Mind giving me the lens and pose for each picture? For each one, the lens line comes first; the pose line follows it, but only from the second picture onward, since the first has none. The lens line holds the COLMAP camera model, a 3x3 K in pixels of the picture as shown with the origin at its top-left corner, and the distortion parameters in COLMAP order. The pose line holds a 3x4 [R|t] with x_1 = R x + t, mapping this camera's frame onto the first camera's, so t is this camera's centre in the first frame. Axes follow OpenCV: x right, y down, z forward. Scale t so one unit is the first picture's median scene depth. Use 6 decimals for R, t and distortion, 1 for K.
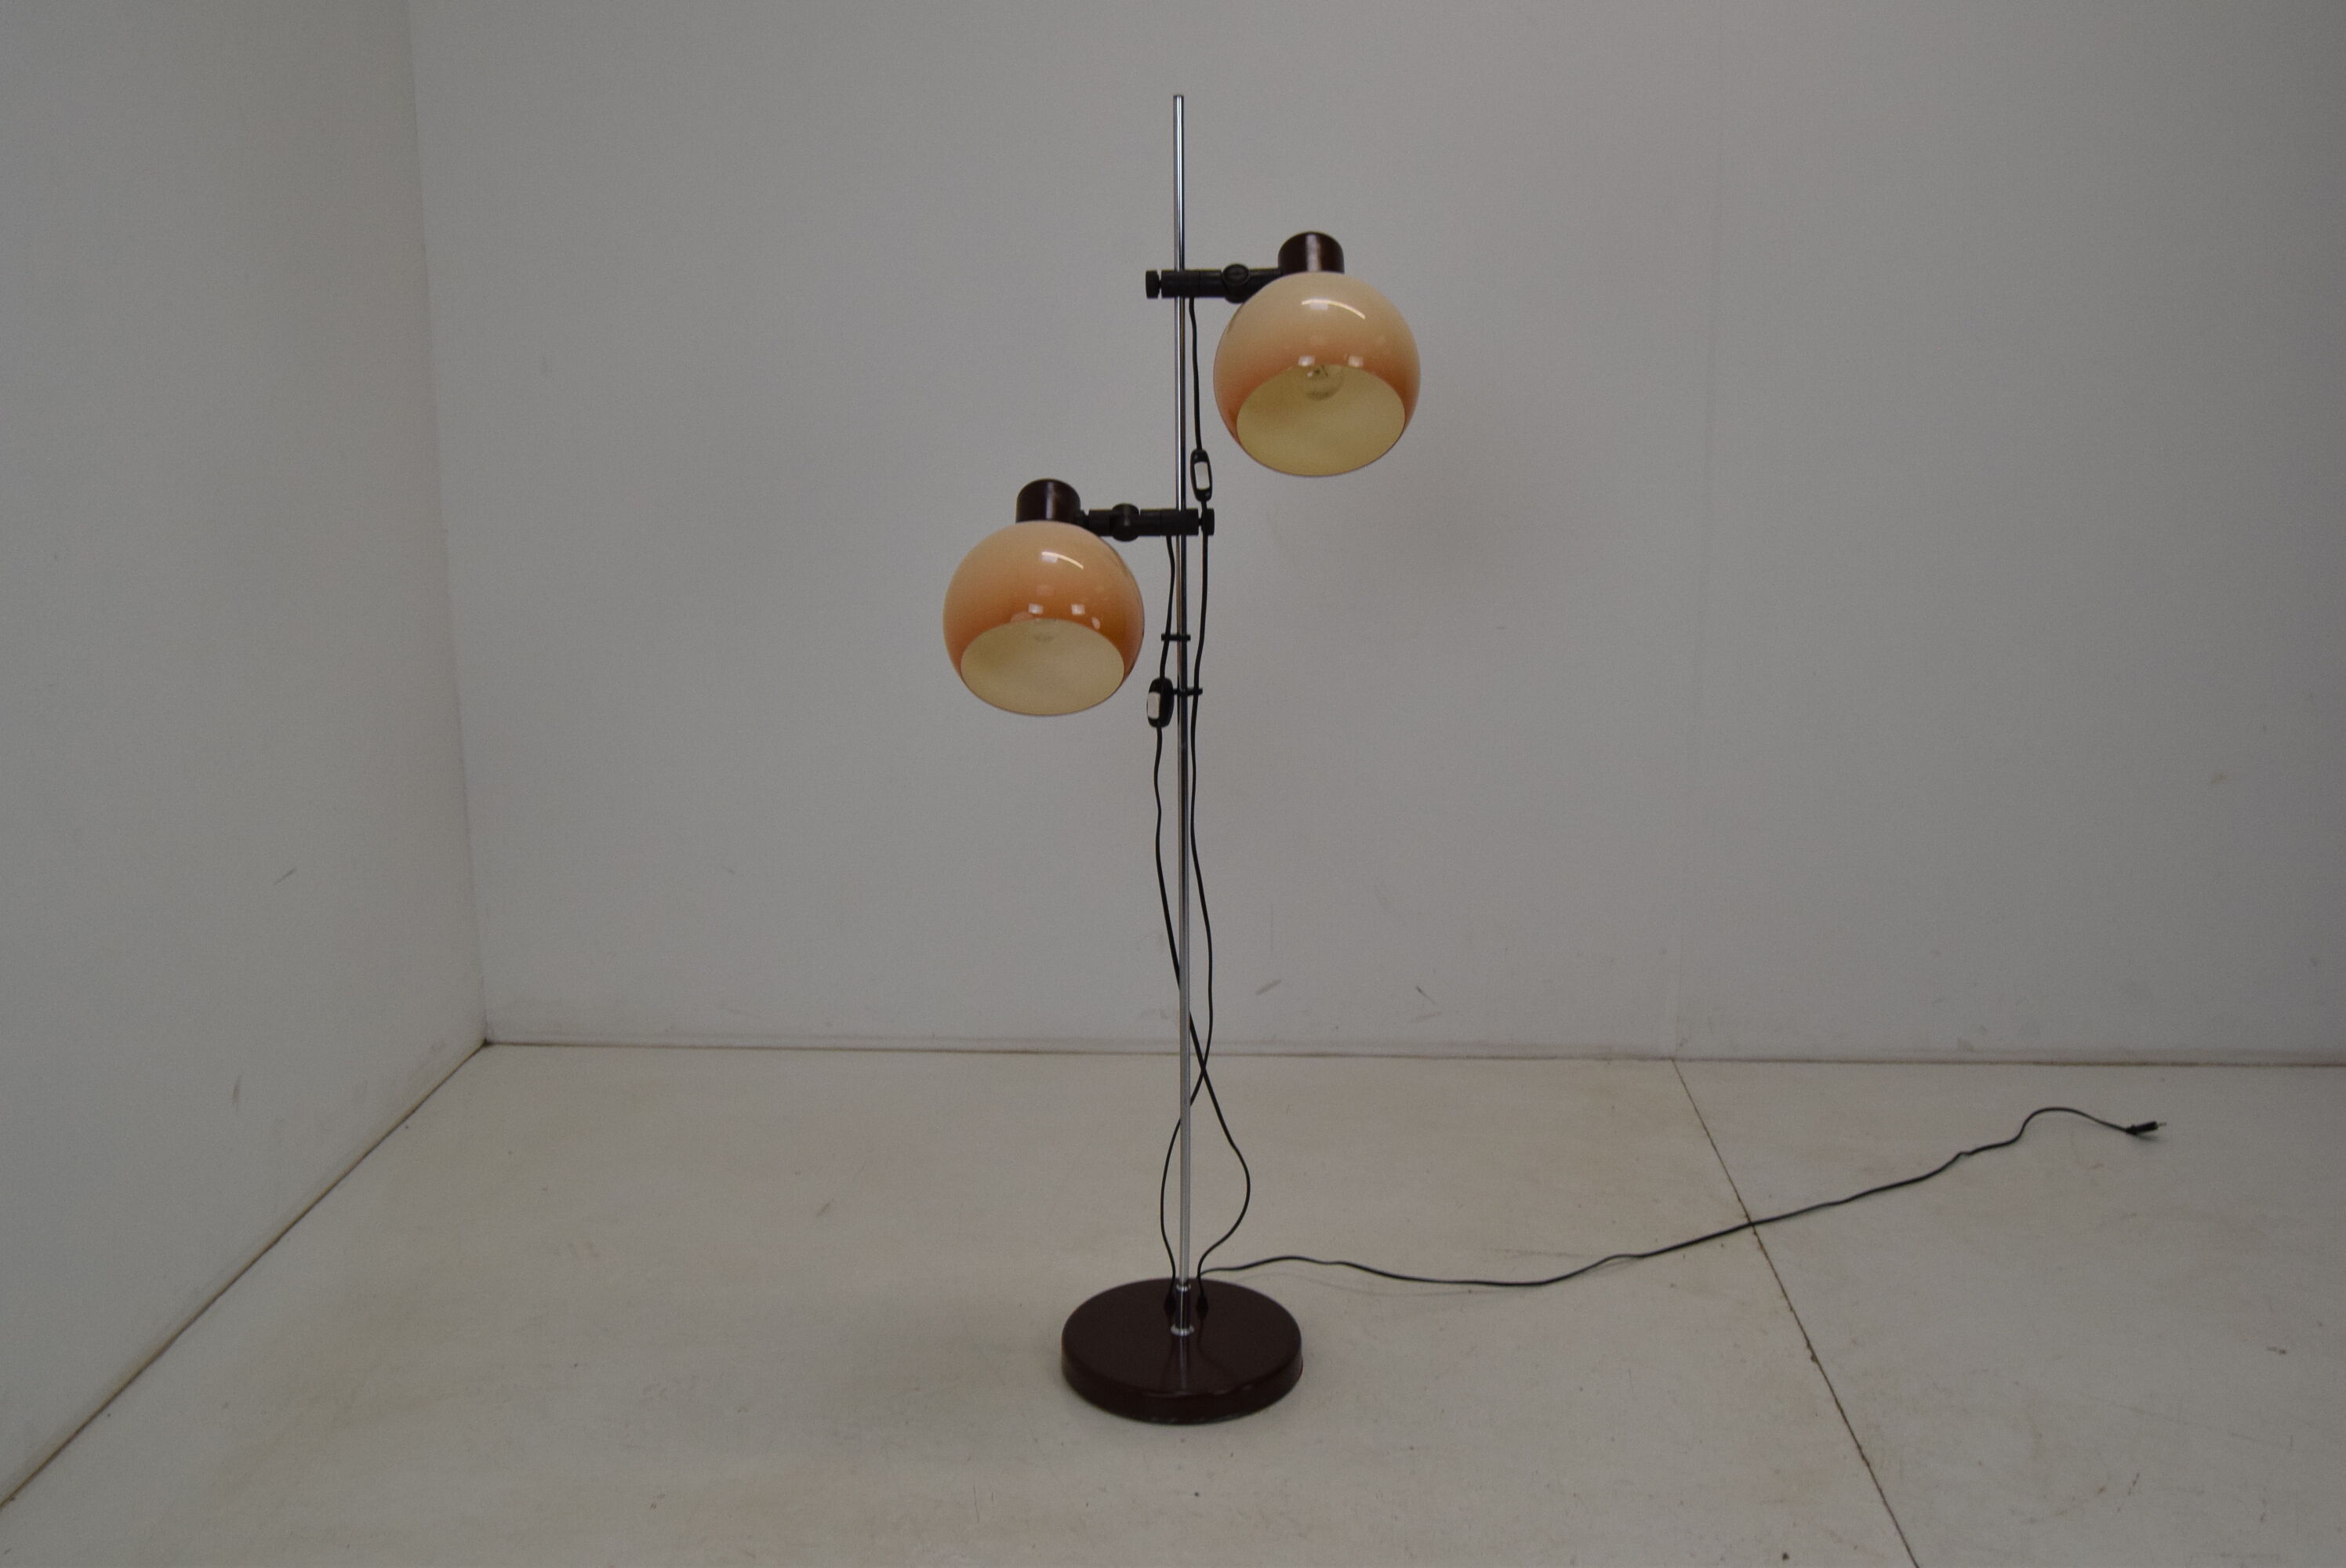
lens RADIAL K [[2131.9, 0, 1173.0], [0, 2131.9, 784.0], [0, 0, 1]] dist [-0.051868, -0.001180]
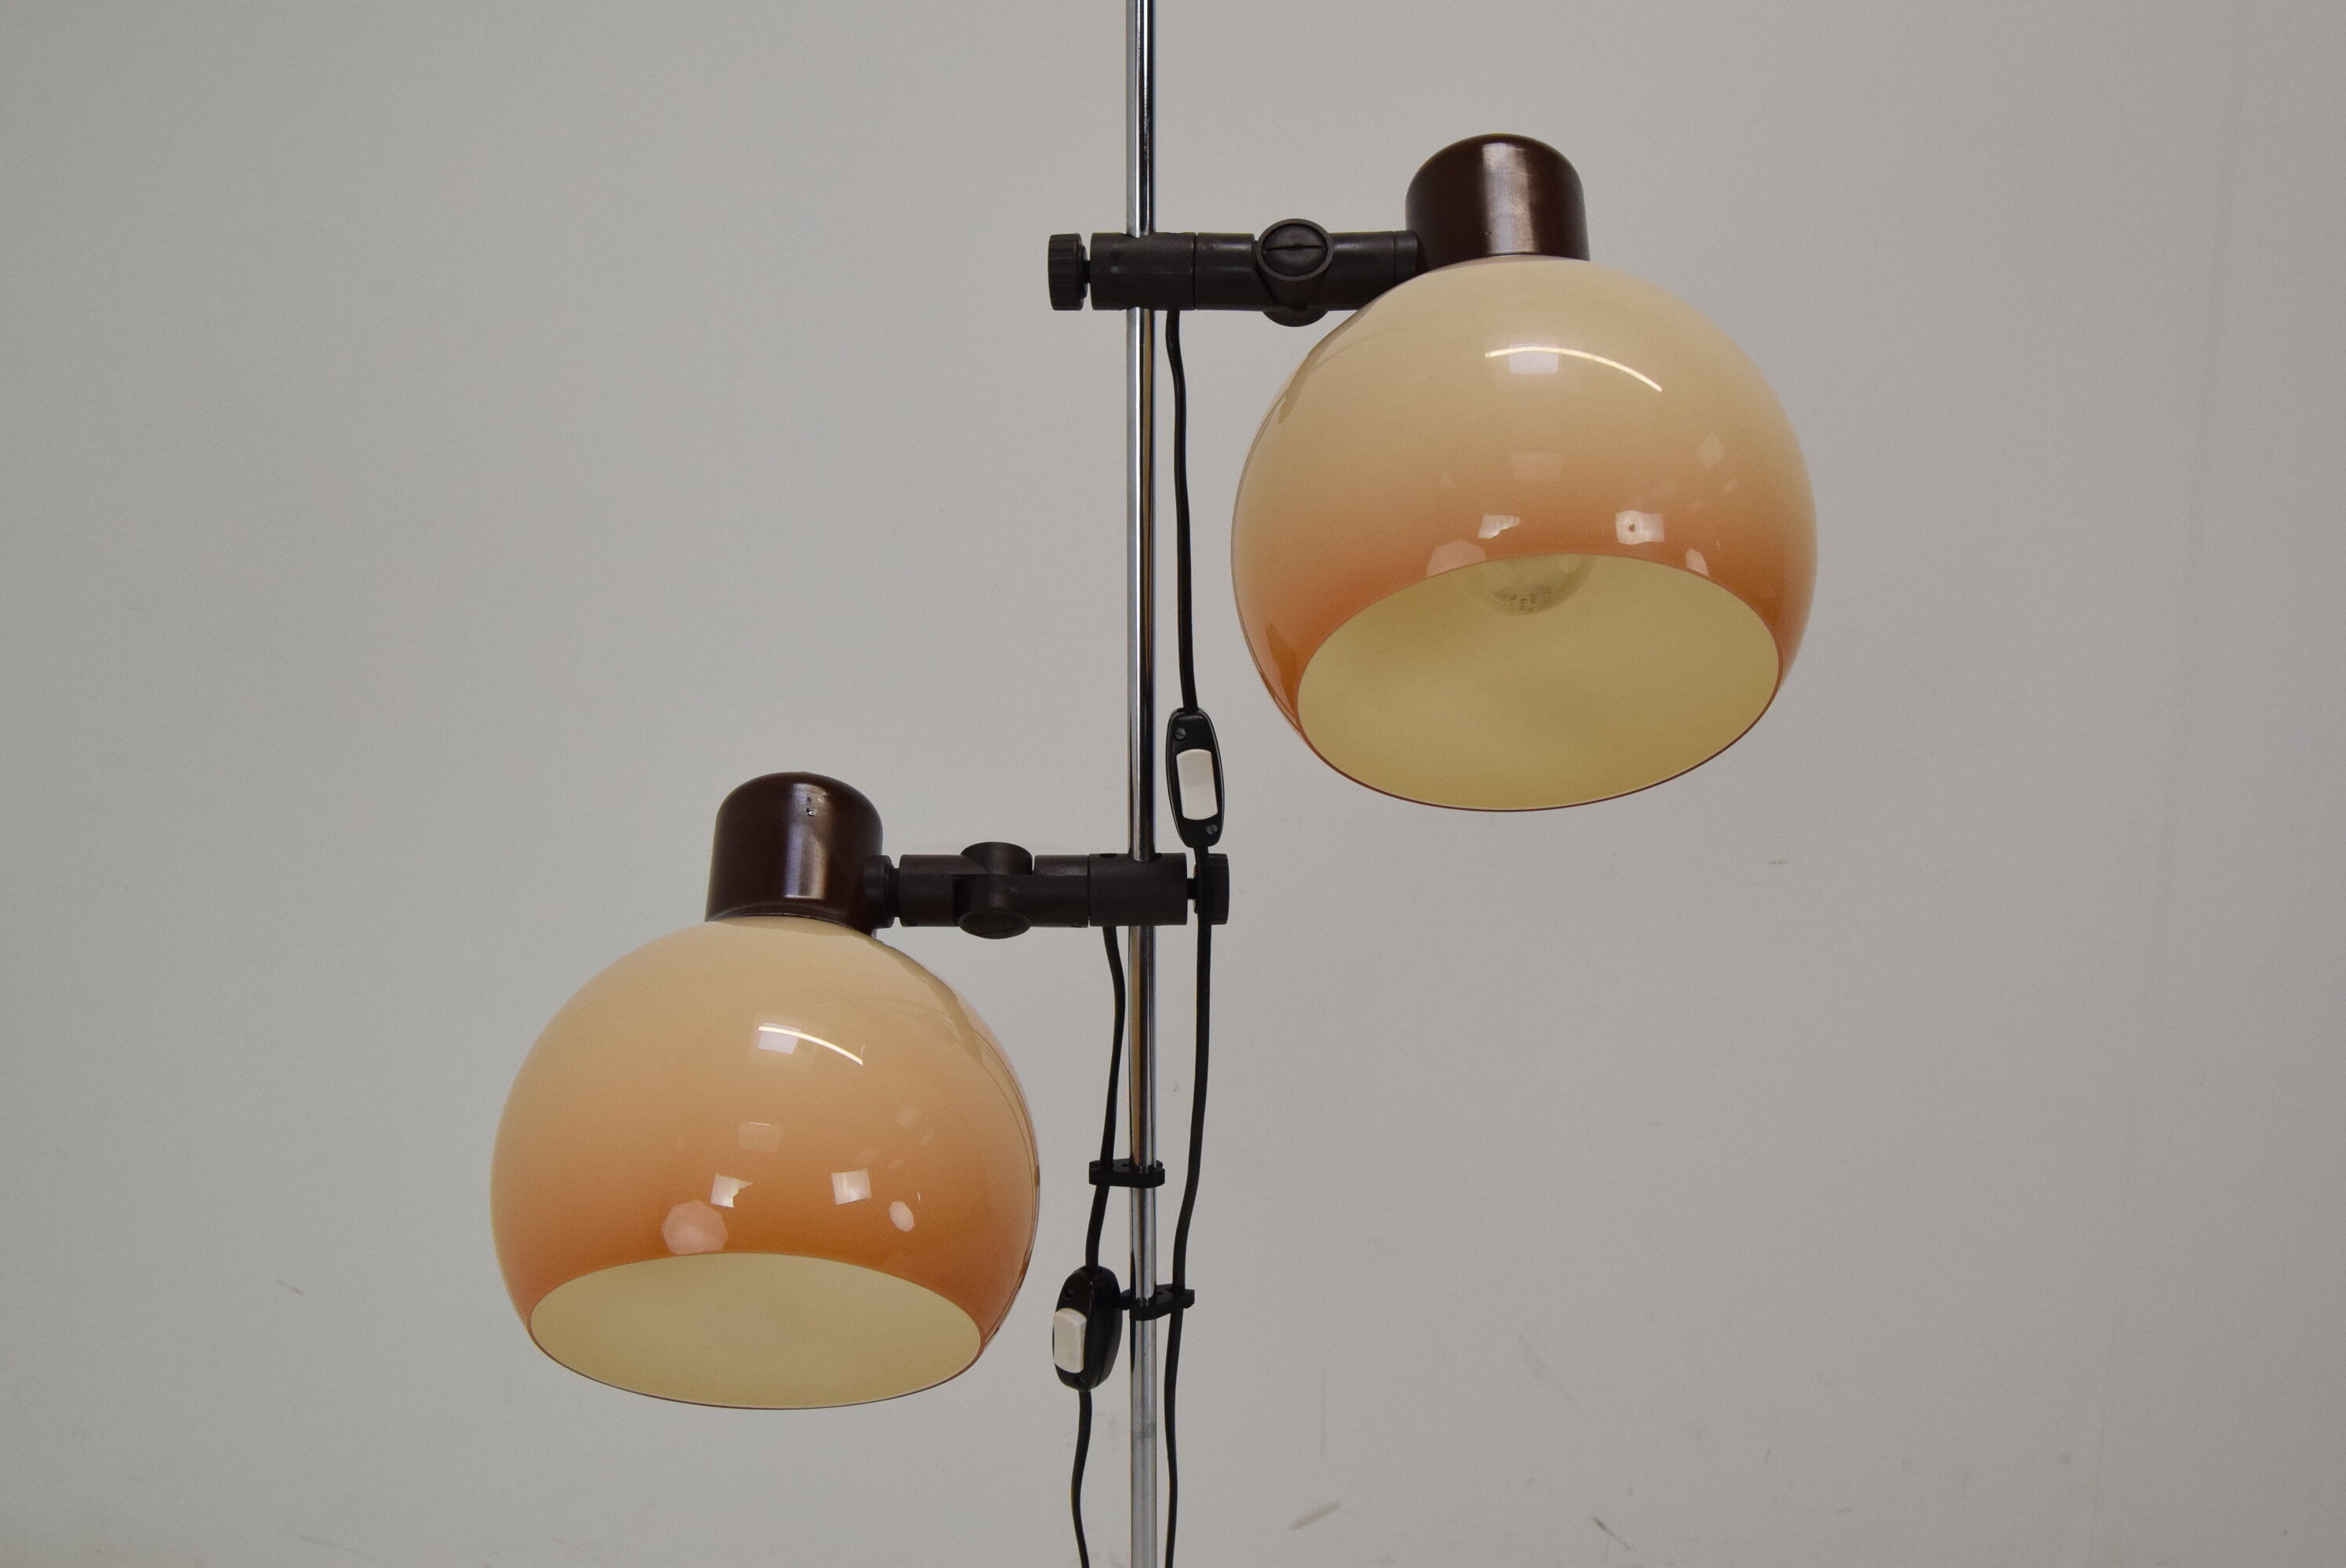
lens RADIAL K [[2703.6, 0, 1173.0], [0, 2703.6, 784.0], [0, 0, 1]] dist [-0.073064, 0.003466]
pose [[0.999951, 0.007178, 0.006762, 0.005601], [-0.007340, 0.999680, 0.024197, -0.142633], [-0.006586, -0.024246, 0.999684, 0.478947]]
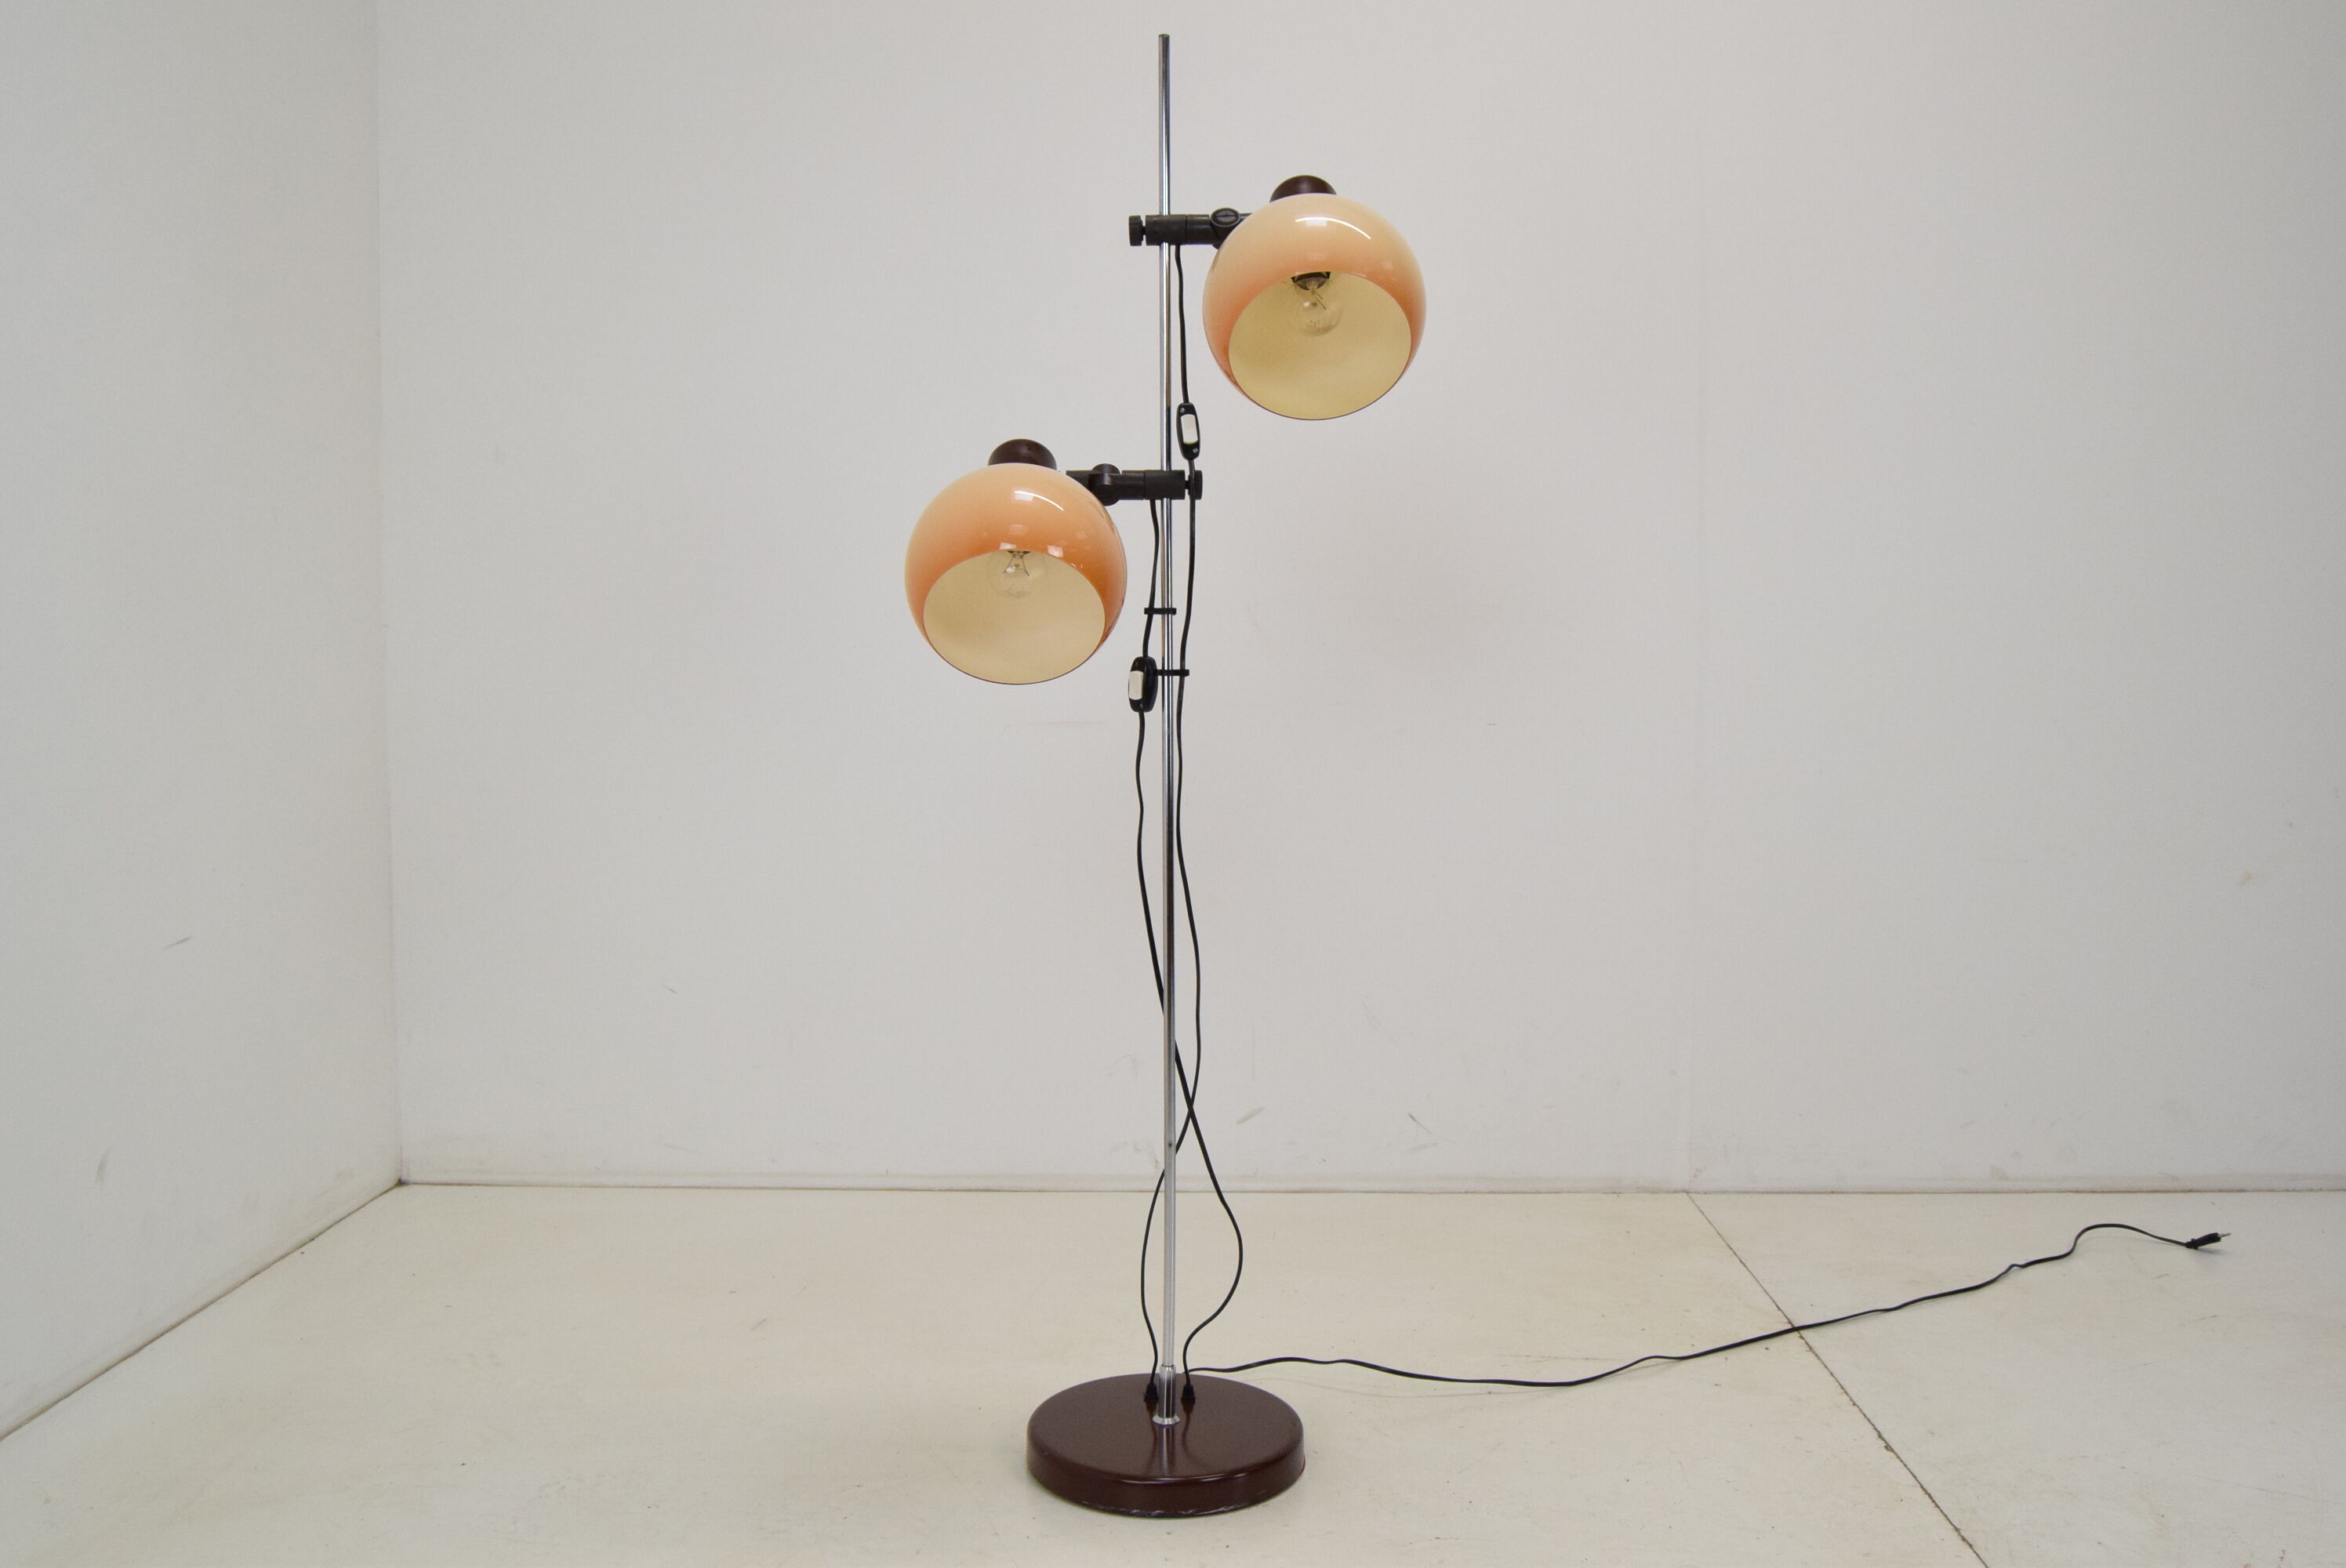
lens RADIAL K [[2056.2, 0, 1173.0], [0, 2056.2, 784.0], [0, 0, 1]] dist [-0.063343, 0.019087]
pose [[0.999778, 0.001064, 0.021045, -0.010955], [0.002396, 0.986512, -0.163674, 0.139423], [-0.020936, 0.163688, 0.986290, 0.135144]]
